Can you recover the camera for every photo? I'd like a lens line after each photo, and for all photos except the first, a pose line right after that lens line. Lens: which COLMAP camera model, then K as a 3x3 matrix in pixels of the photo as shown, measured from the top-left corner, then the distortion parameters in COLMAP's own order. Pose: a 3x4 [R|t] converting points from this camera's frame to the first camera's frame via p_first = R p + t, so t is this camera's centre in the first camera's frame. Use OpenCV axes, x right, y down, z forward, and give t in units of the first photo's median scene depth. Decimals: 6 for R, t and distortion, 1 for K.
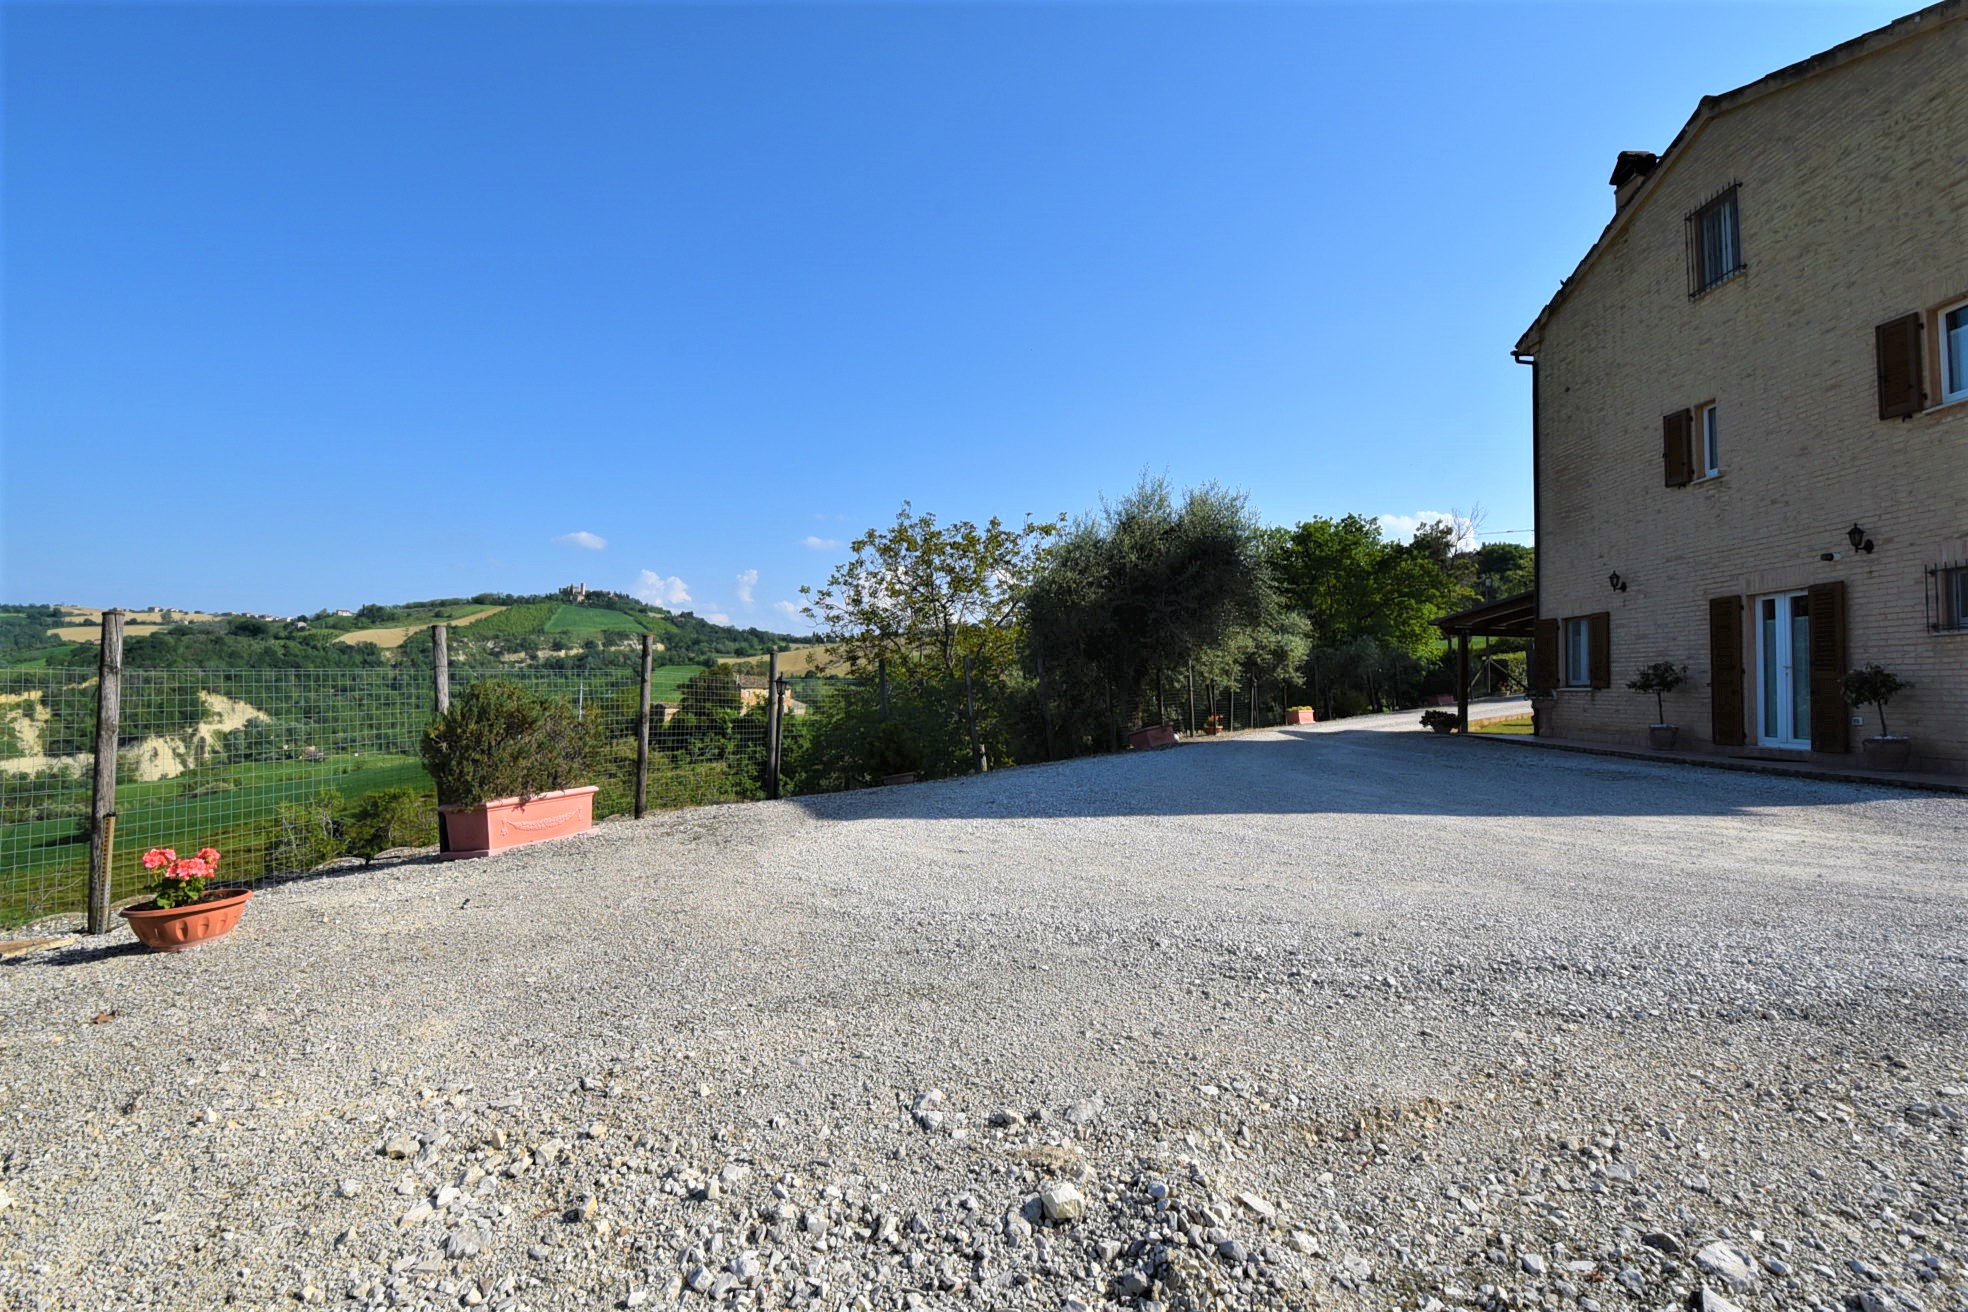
lens RADIAL K [[856.0, 0, 983.3], [0, 856.0, 645.0], [0, 0, 1]] dist [0.009980, -0.021297]
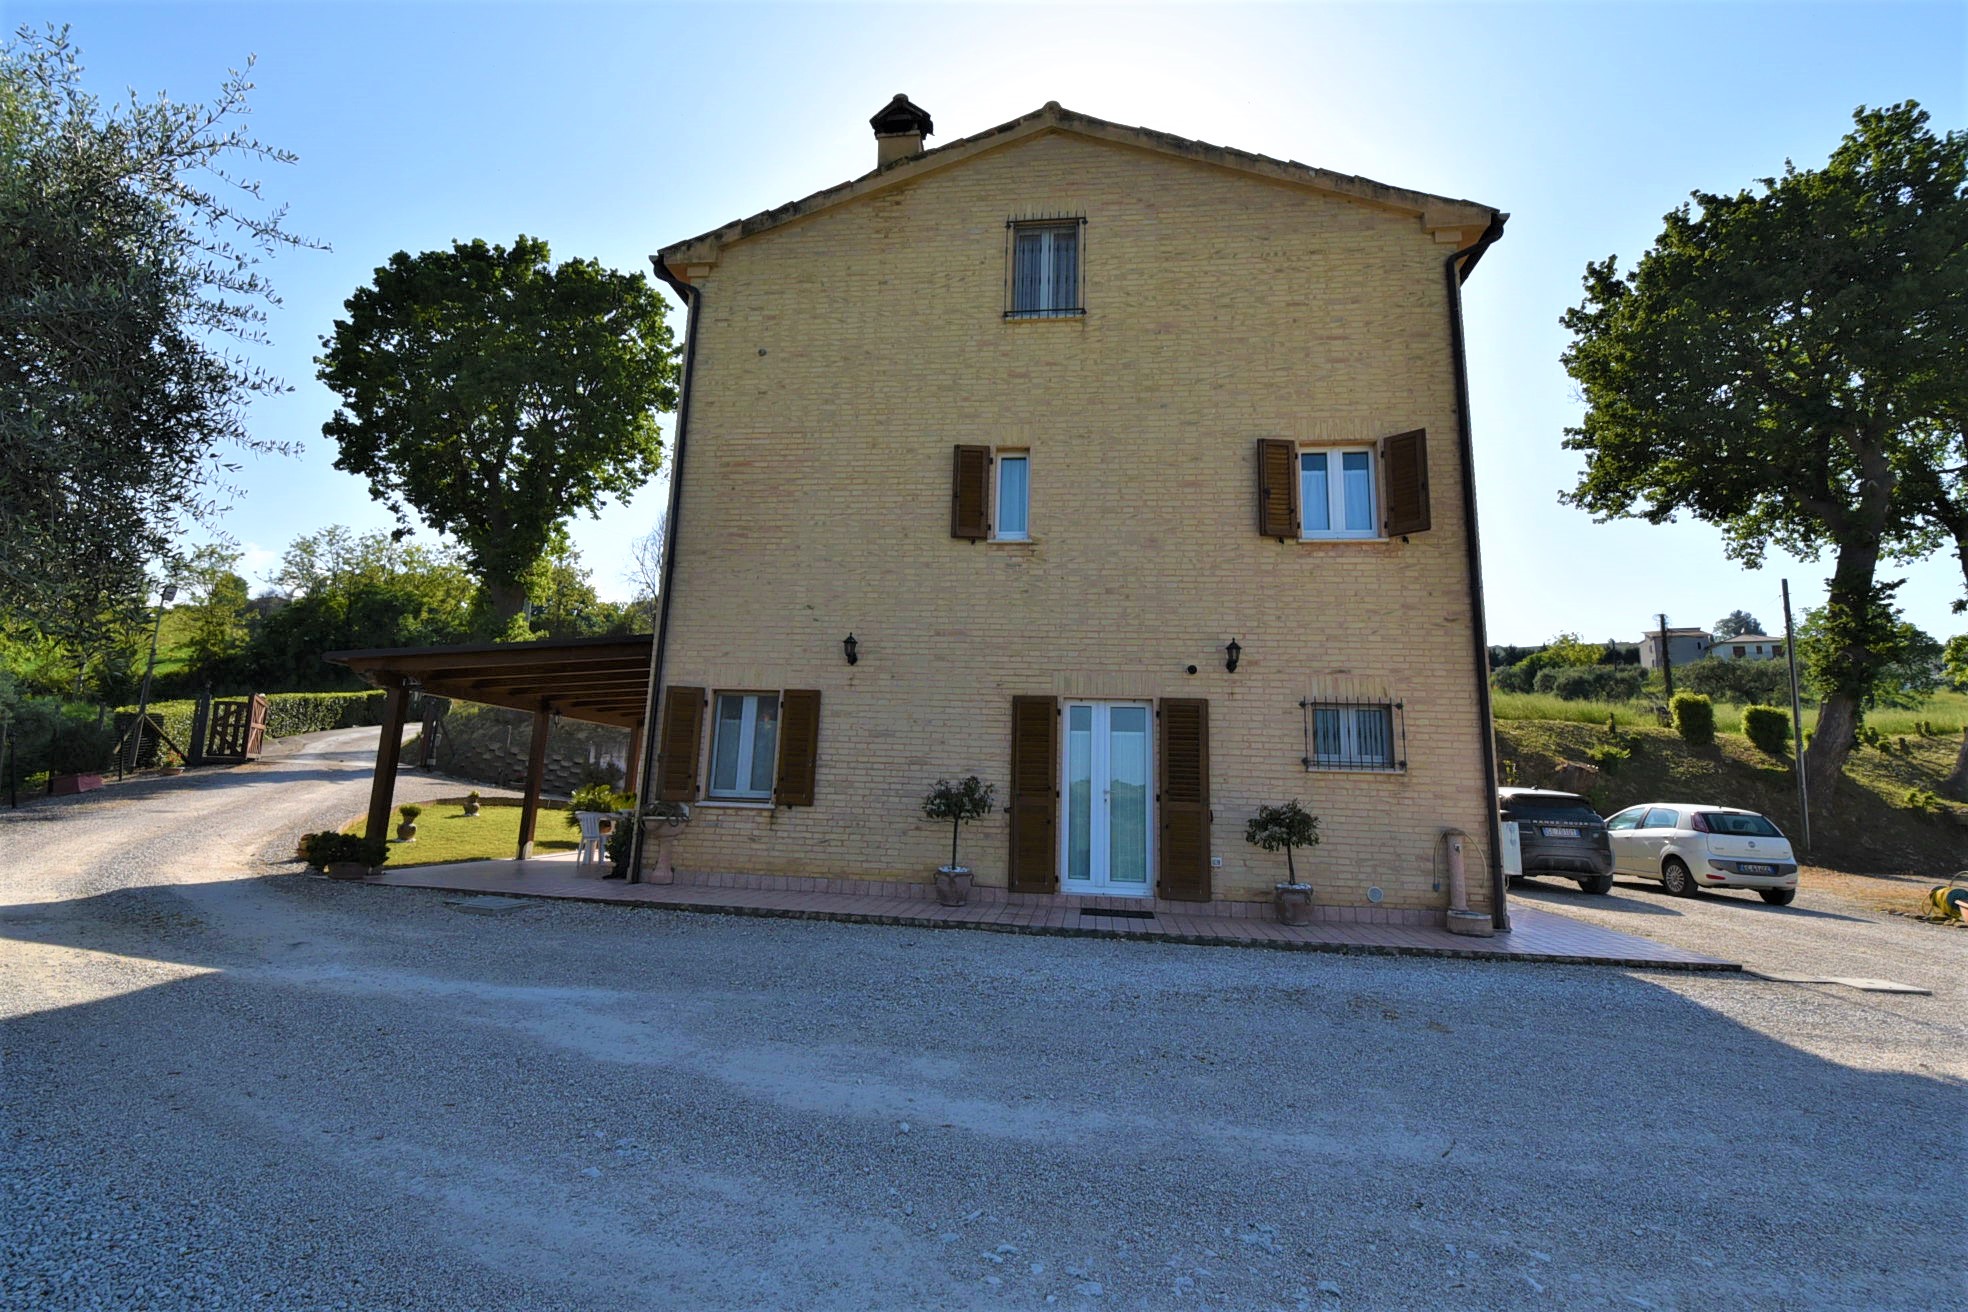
lens RADIAL K [[855.9, 0, 985.6], [0, 855.9, 643.2], [0, 0, 1]] dist [0.010318, -0.019703]
pose [[0.095528, 0.151396, 0.983846, 0.065102], [-0.083920, 0.986073, -0.143590, 0.008517], [-0.991883, -0.068848, 0.106903, 0.681219]]
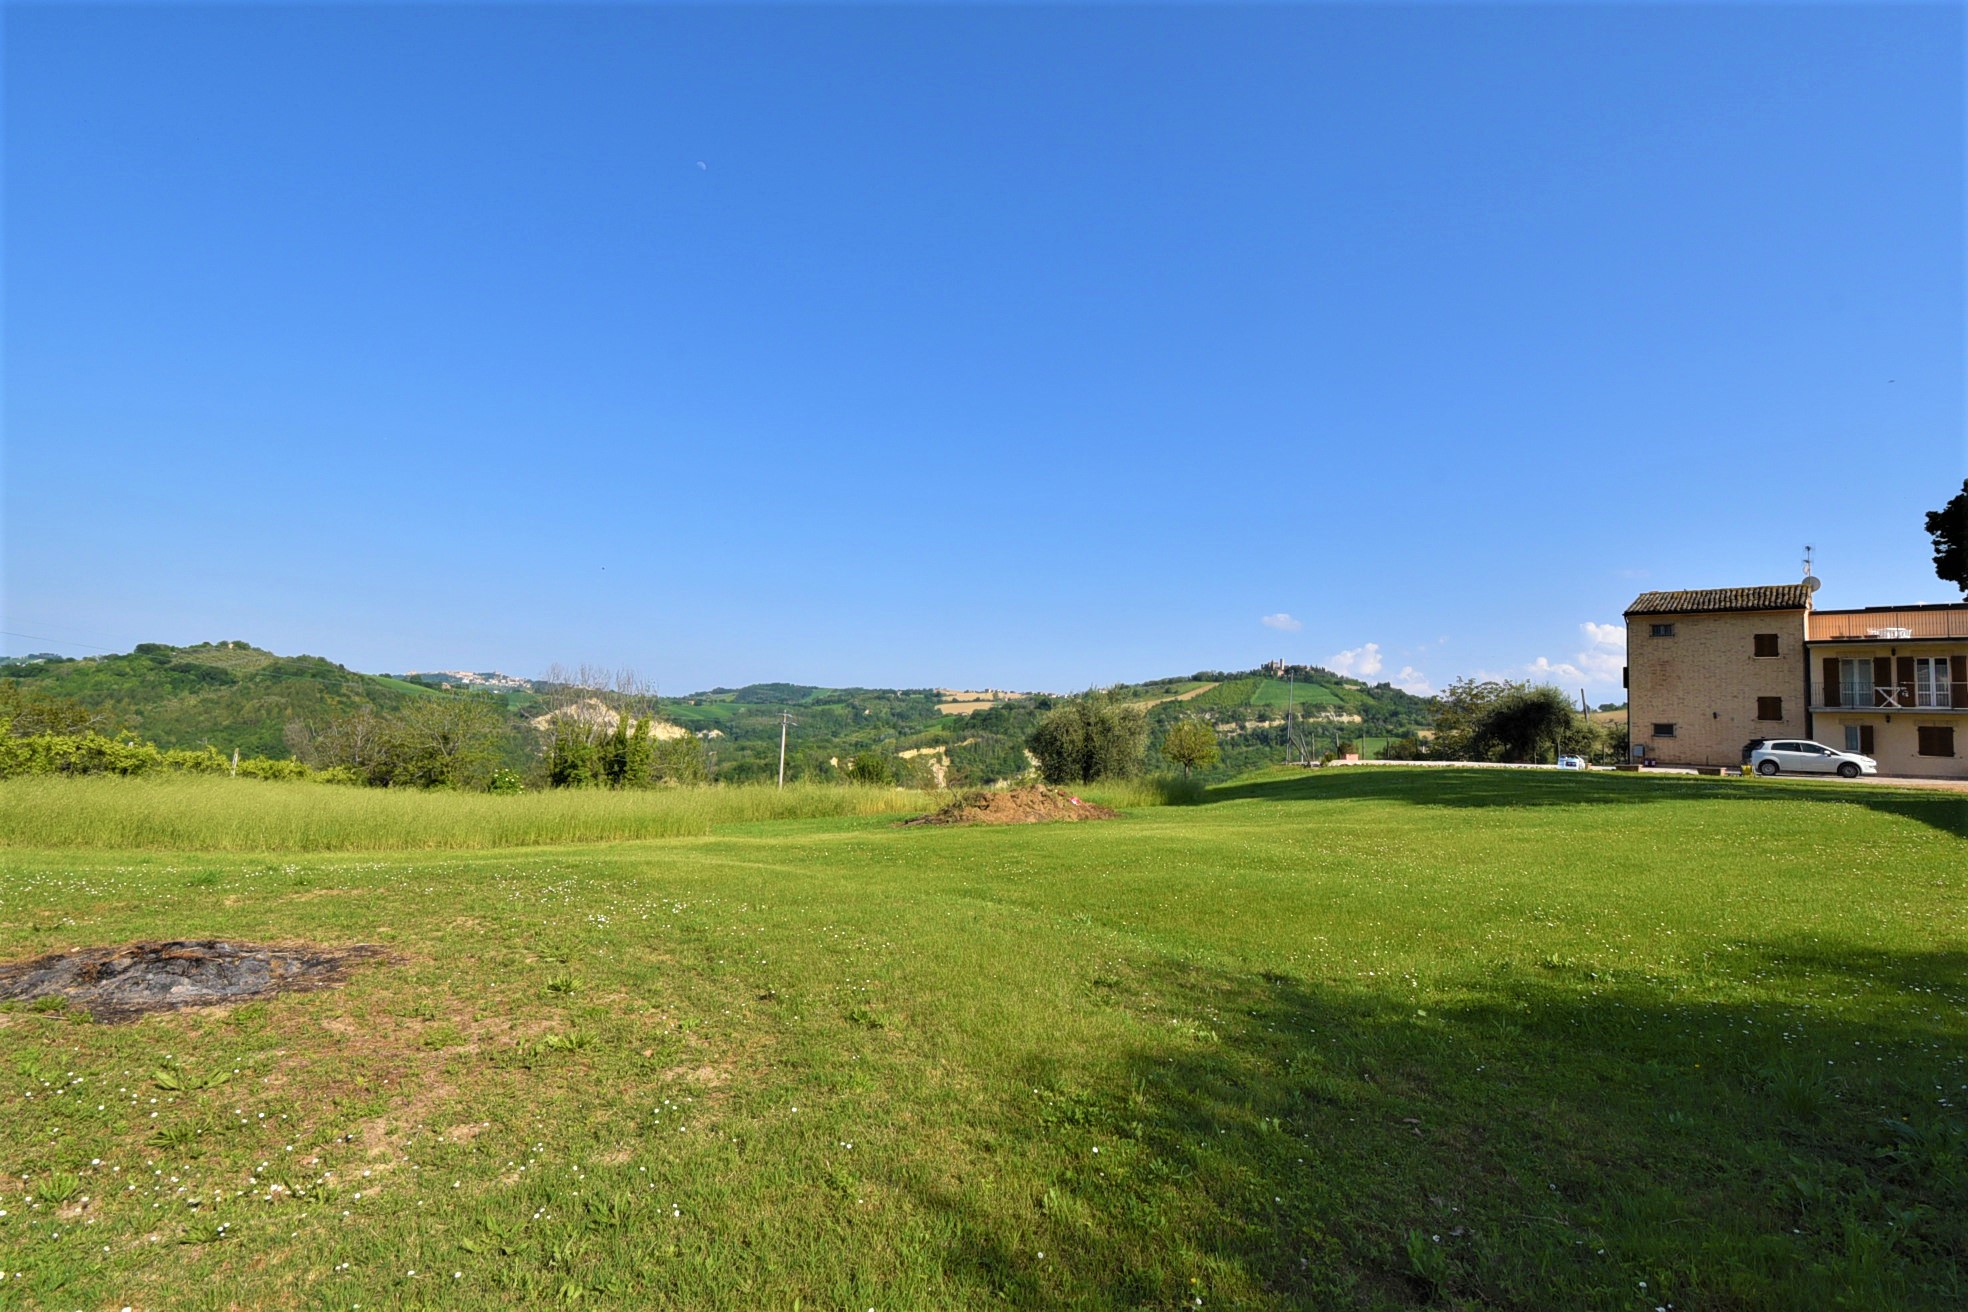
lens RADIAL K [[855.9, 0, 985.6], [0, 855.9, 643.2], [0, 0, 1]] dist [0.010318, -0.019703]
pose [[0.719319, -0.057875, -0.692265, 1.013660], [-0.000699, 0.996463, -0.084034, -0.073885], [0.694679, 0.060931, 0.716734, -2.777018]]
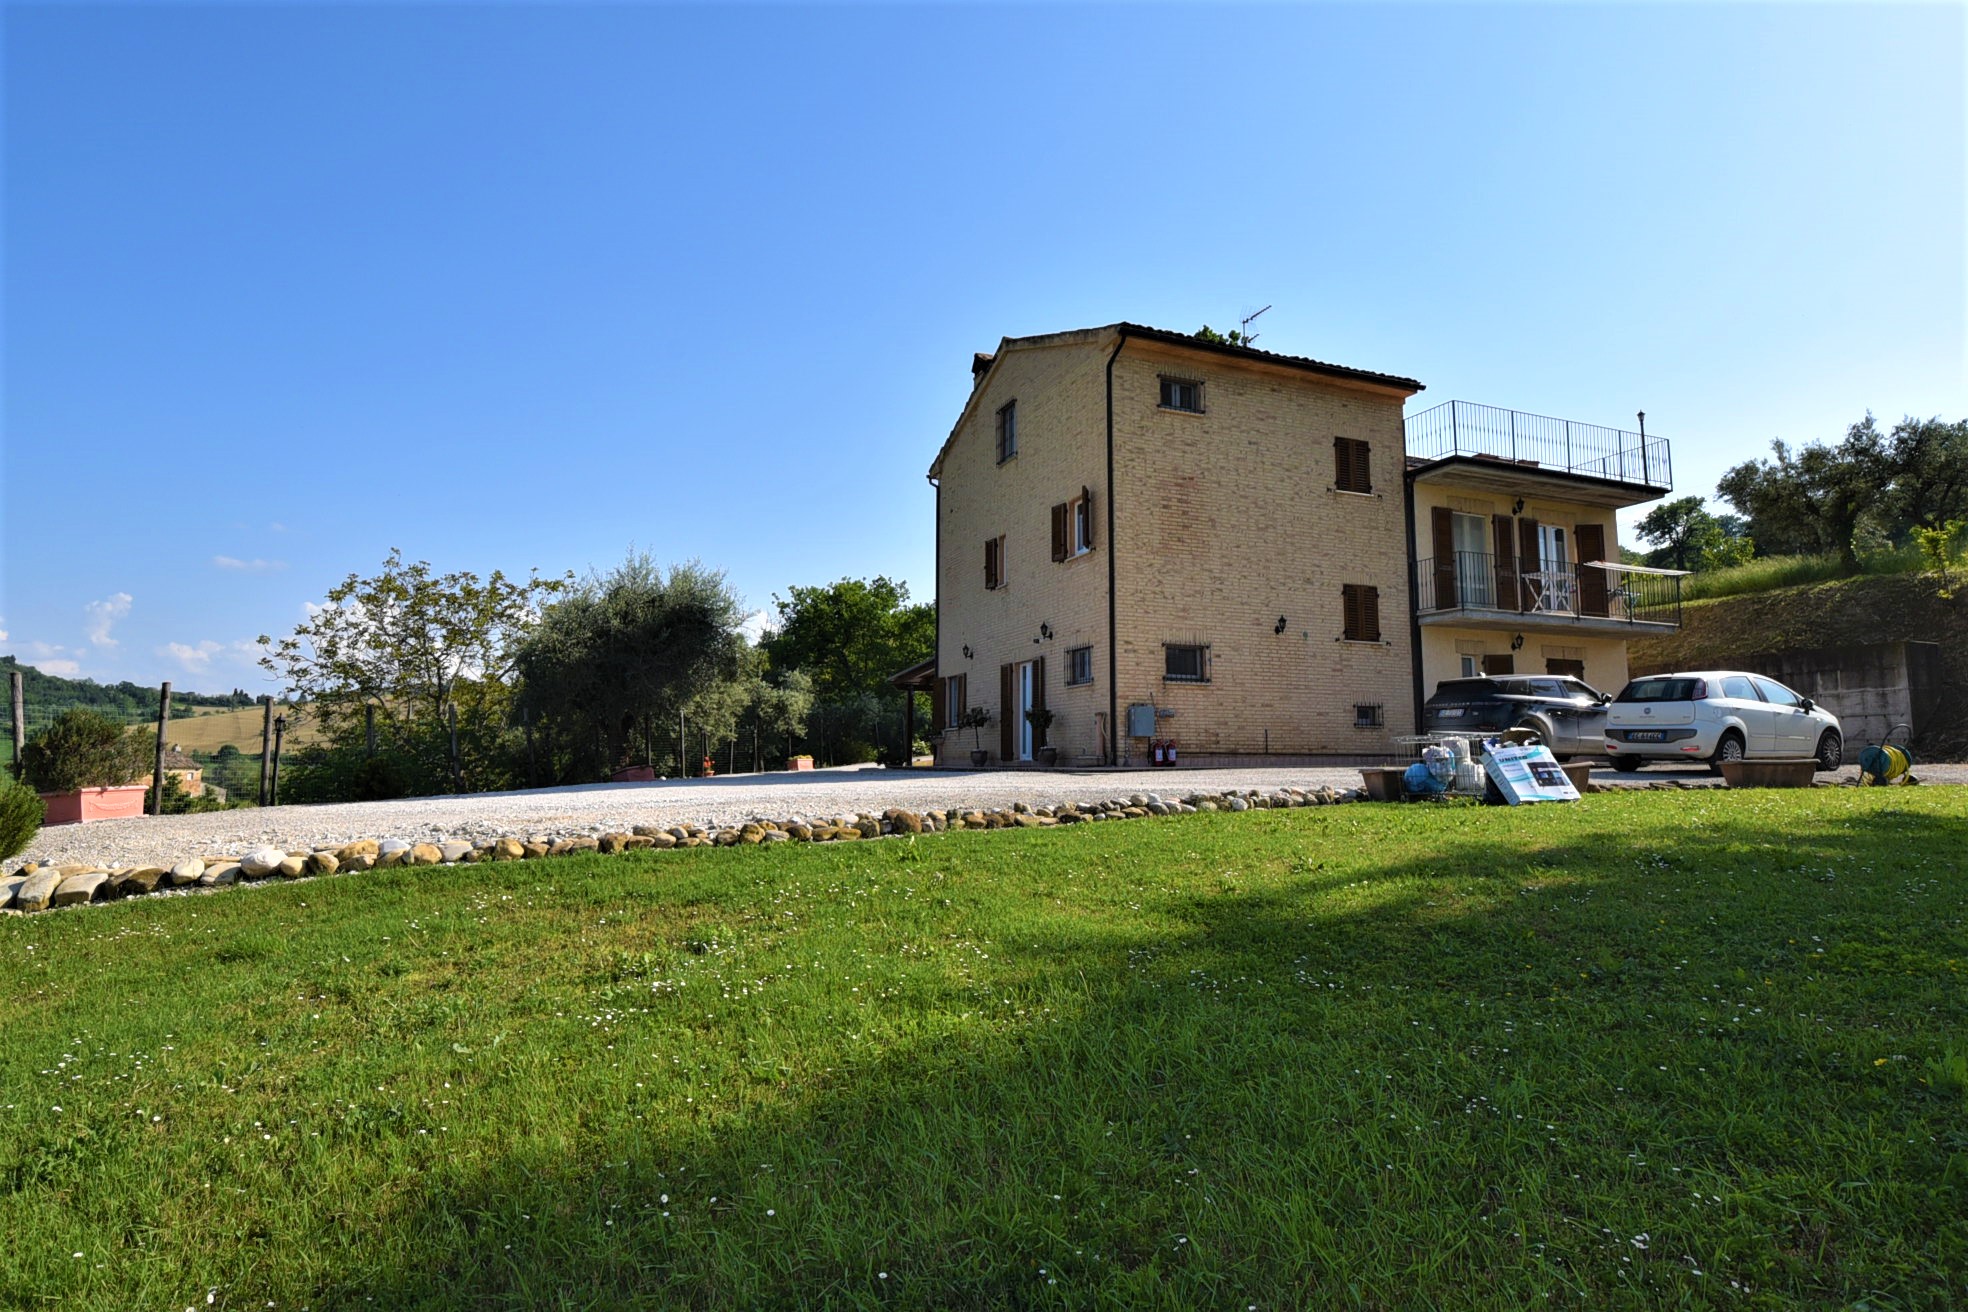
lens RADIAL K [[1038.5, 0, 989.6], [0, 1038.5, 650.0], [0, 0, 1]] dist [0.003016, -0.000159]
pose [[0.907337, 0.020096, 0.419922, 0.039160], [0.003109, 0.998509, -0.054502, 0.014508], [-0.420391, 0.050758, 0.905922, -0.485529]]
